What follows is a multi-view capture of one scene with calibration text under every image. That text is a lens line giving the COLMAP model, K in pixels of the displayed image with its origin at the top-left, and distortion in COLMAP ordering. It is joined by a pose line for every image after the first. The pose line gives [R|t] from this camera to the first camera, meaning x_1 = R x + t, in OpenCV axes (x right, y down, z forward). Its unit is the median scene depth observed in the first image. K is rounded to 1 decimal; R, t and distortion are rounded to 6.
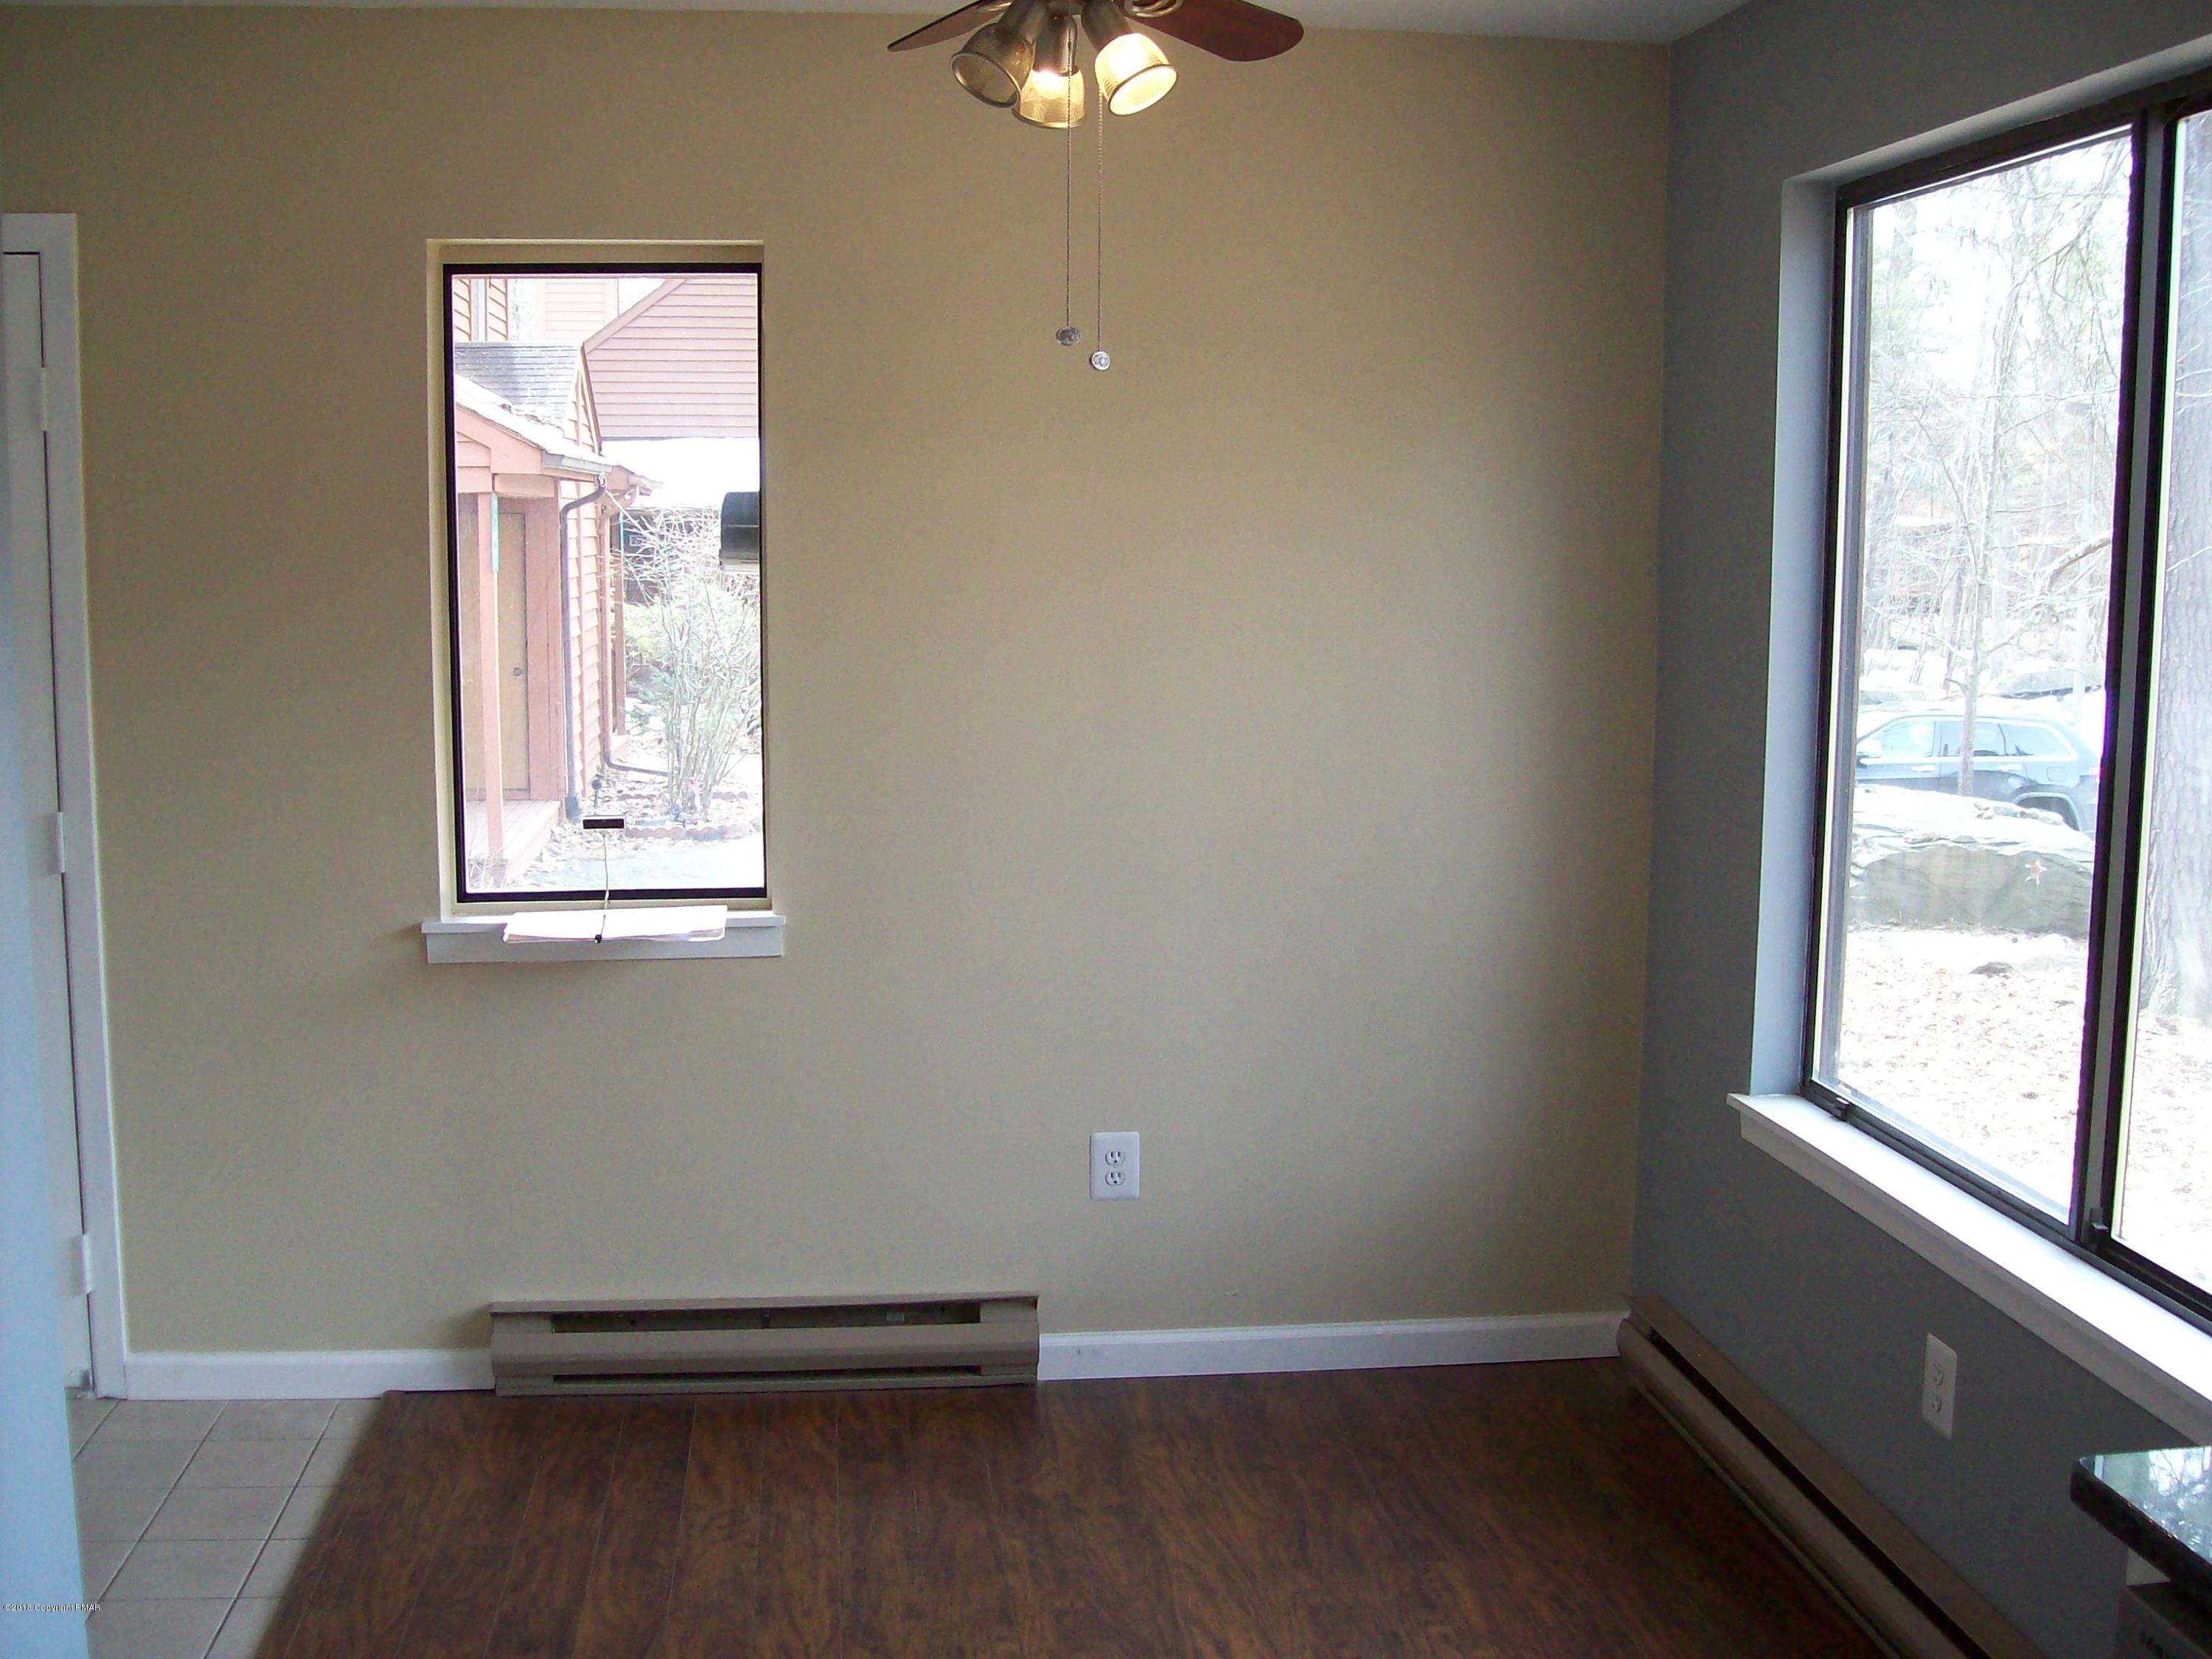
lens RADIAL K [[2310.3, 0, 1106.0], [0, 2310.3, 829.5], [0, 0, 1]] dist [-0.193408, 0.173830]
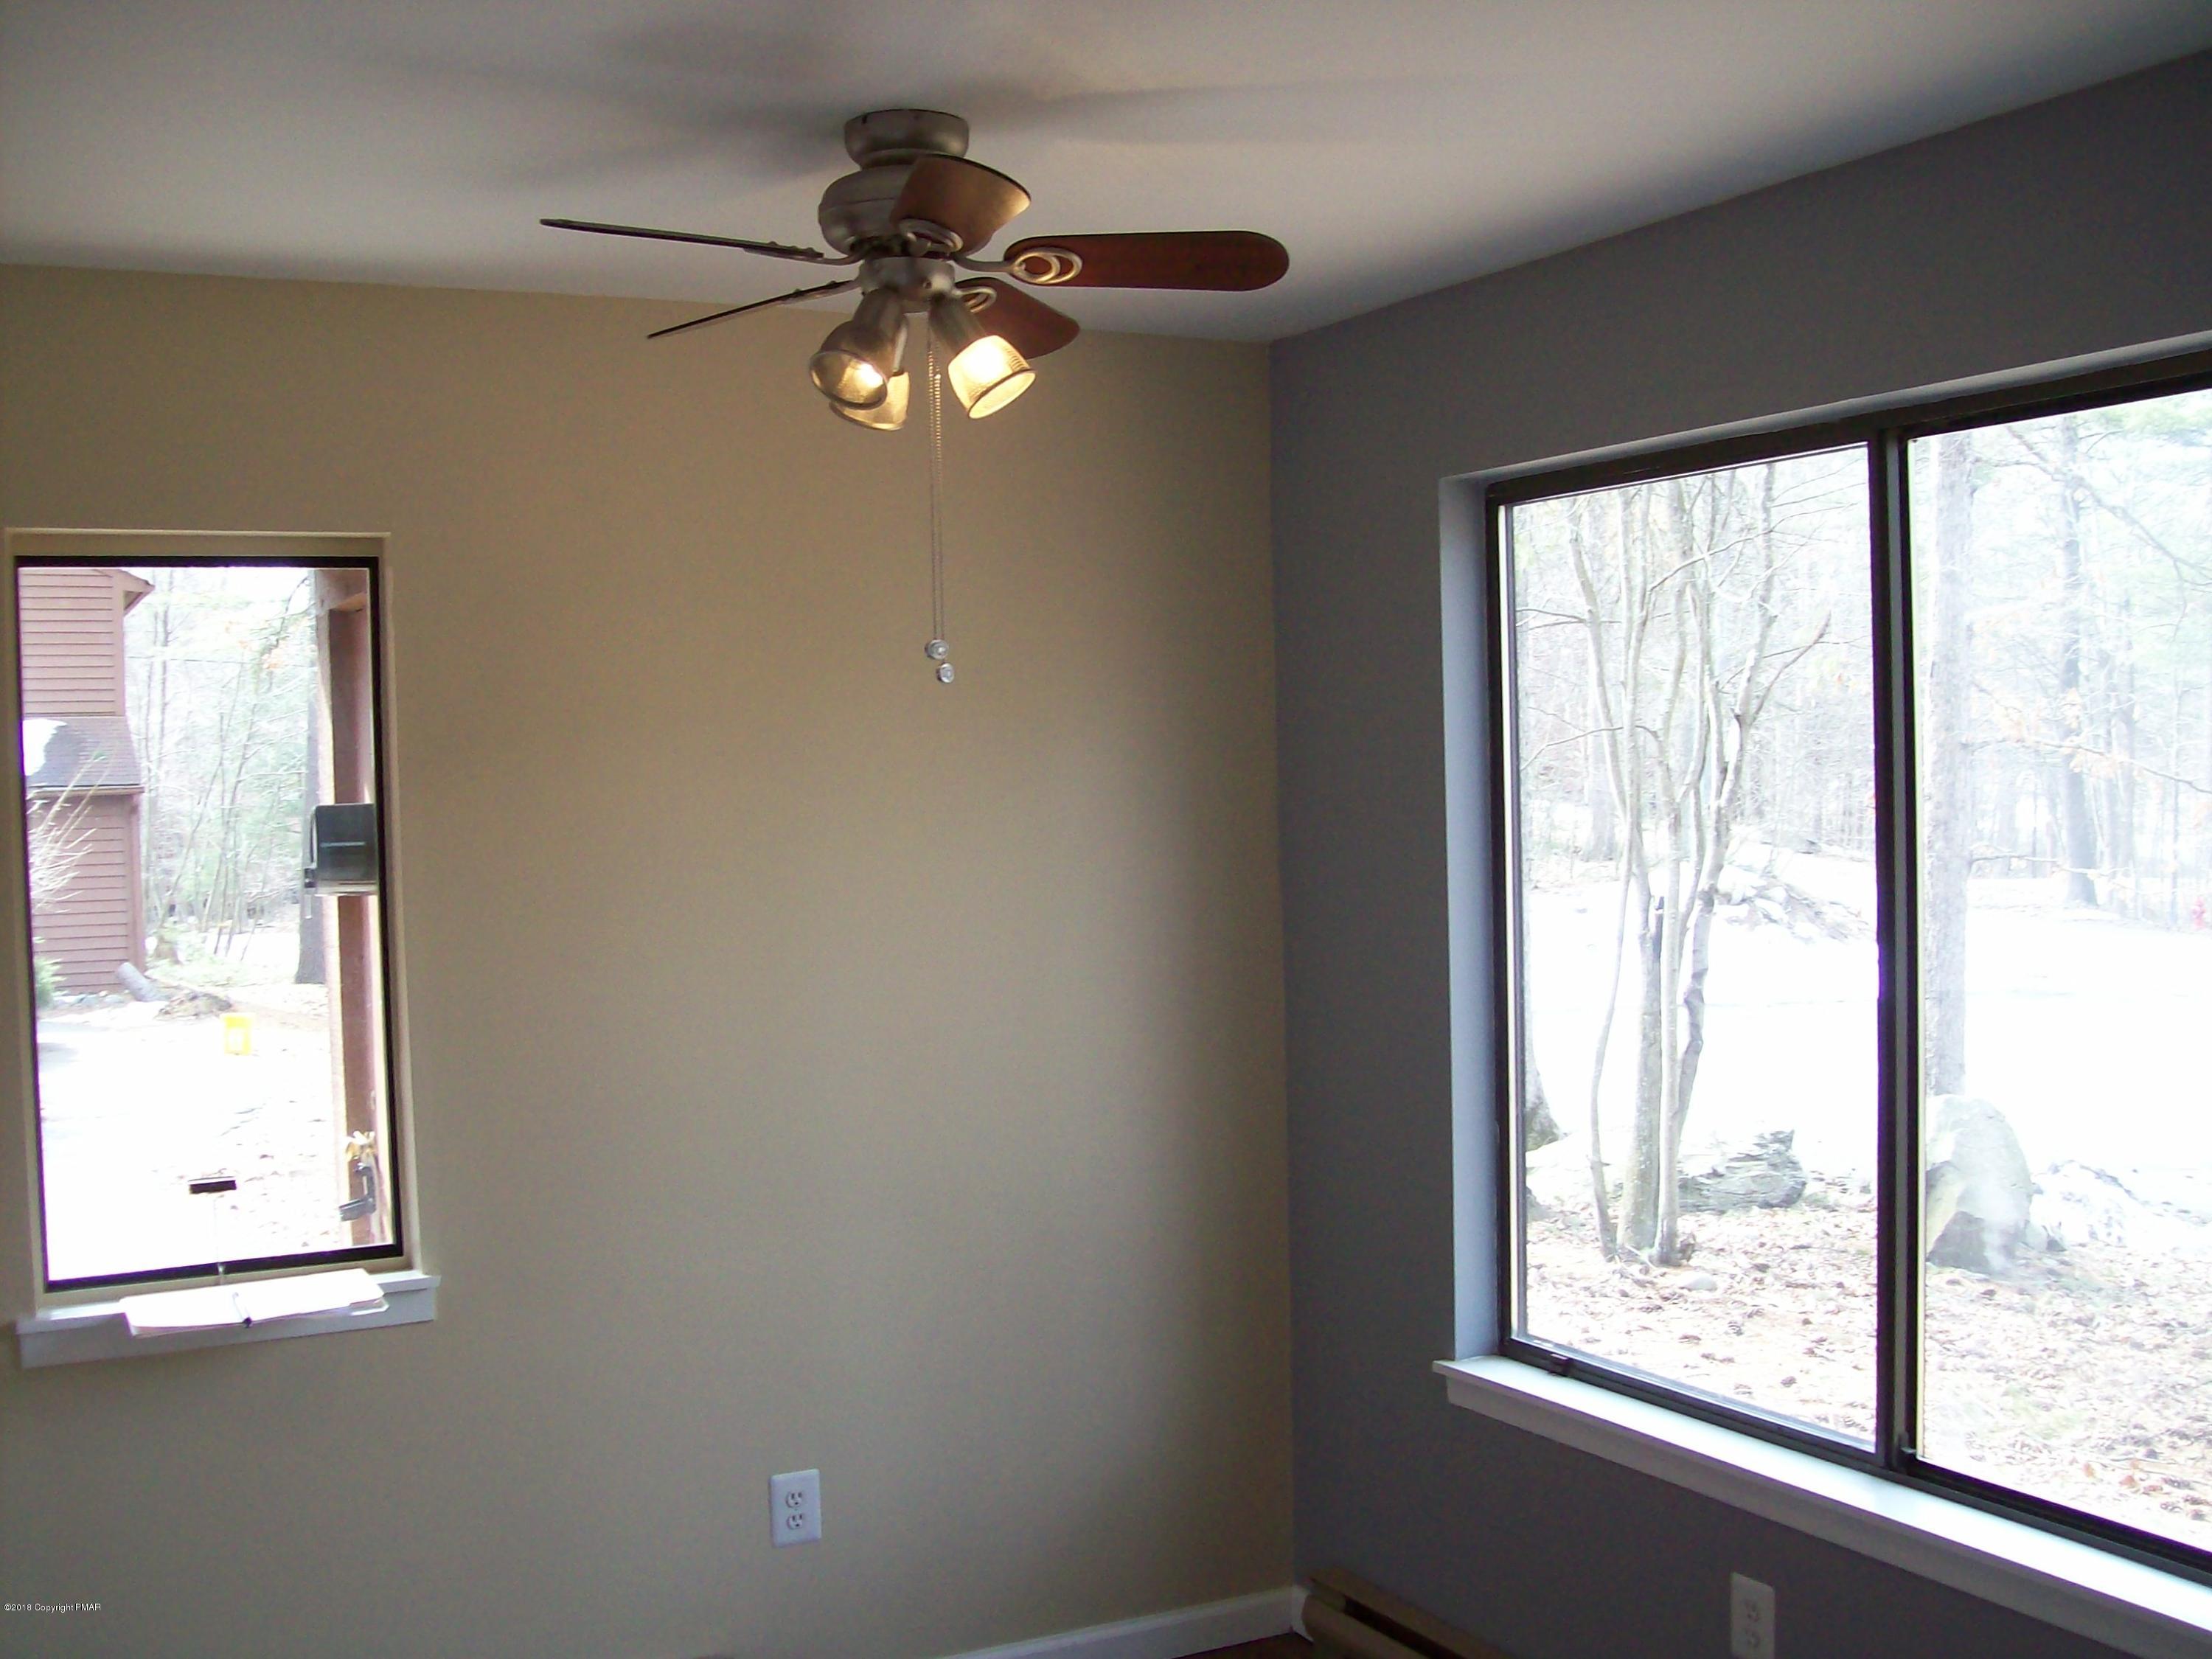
lens RADIAL K [[2310.3, 0, 1106.0], [0, 2310.3, 829.5], [0, 0, 1]] dist [-0.193408, 0.173830]
pose [[0.936751, -0.036800, 0.348057, -0.209860], [0.075075, 0.992437, -0.097123, -0.032154], [-0.341851, 0.117111, 0.932429, 0.070239]]
